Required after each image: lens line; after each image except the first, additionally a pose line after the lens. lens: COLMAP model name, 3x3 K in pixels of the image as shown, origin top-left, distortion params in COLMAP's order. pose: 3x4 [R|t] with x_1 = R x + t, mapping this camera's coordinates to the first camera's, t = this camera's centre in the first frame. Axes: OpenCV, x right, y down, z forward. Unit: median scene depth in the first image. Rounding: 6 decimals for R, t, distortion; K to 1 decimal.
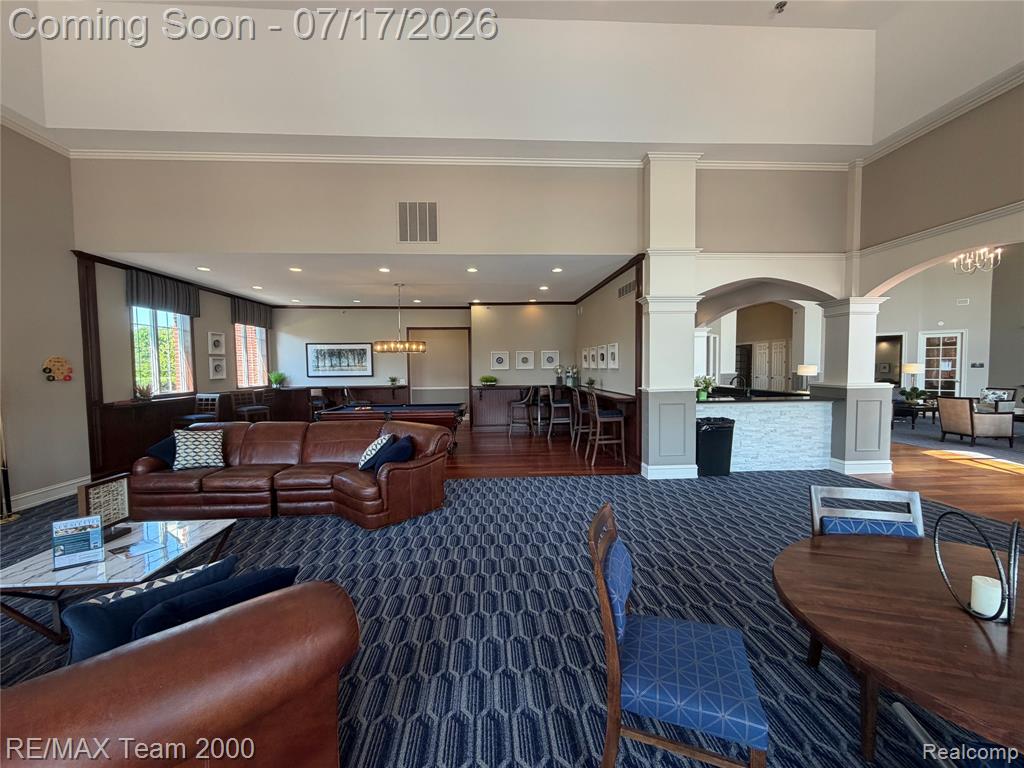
lens RADIAL K [[407.7, 0, 506.8], [0, 407.7, 382.7], [0, 0, 1]] dist [0.001117, 0.000419]
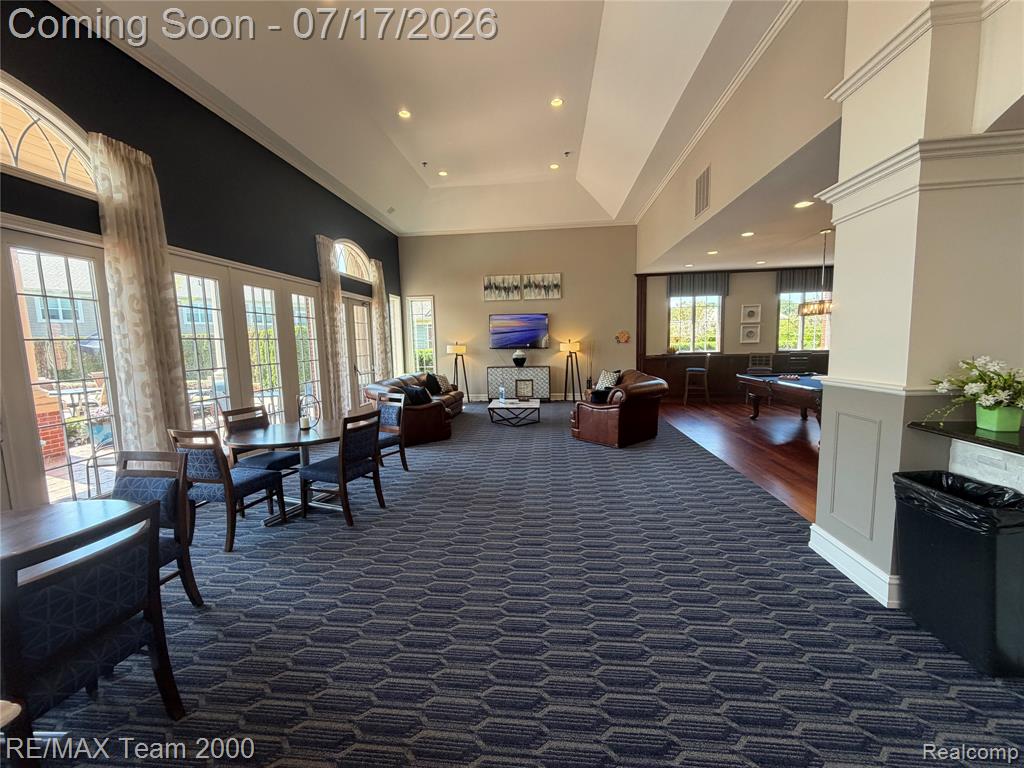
lens RADIAL K [[407.7, 0, 511.3], [0, 407.7, 383.9], [0, 0, 1]] dist [0.001117, 0.000419]
pose [[-0.147833, 0.117611, -0.981994, 0.858437], [-0.017013, 0.992455, 0.121425, -0.032506], [0.988866, 0.034657, -0.144717, 0.651540]]
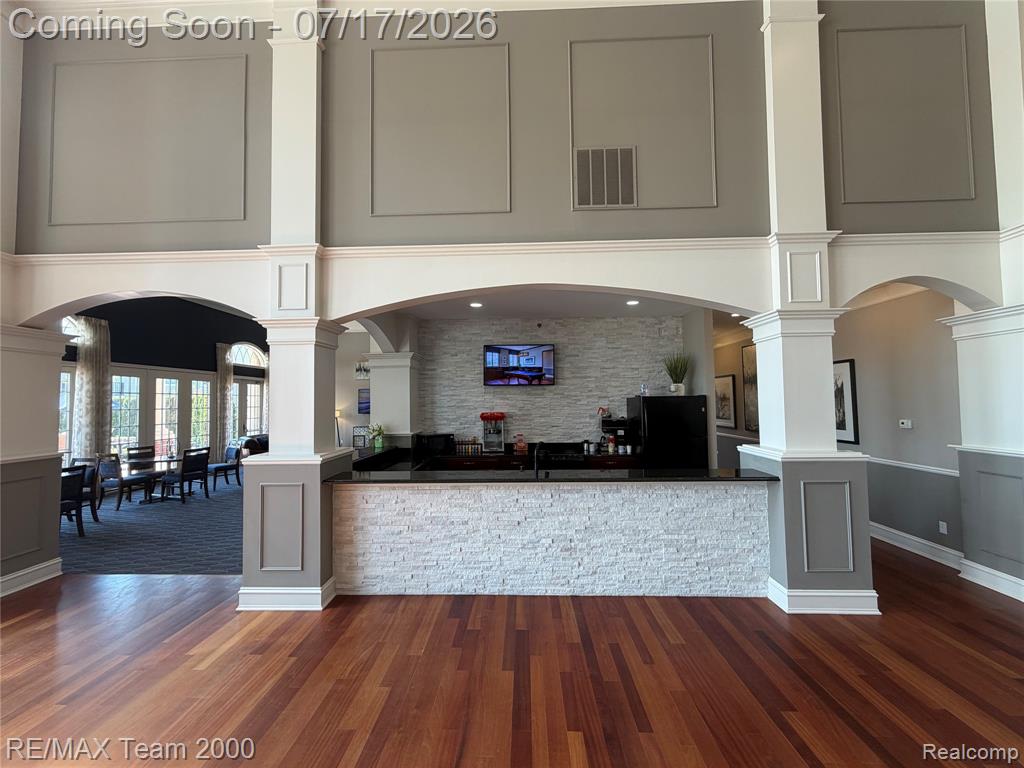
lens RADIAL K [[407.7, 0, 507.8], [0, 407.7, 385.9], [0, 0, 1]] dist [0.001117, 0.000419]
pose [[-0.086261, -0.026322, -0.995925, 1.796359], [-0.029488, 0.999280, -0.023857, -0.138418], [0.995836, 0.027310, -0.086976, 1.796534]]
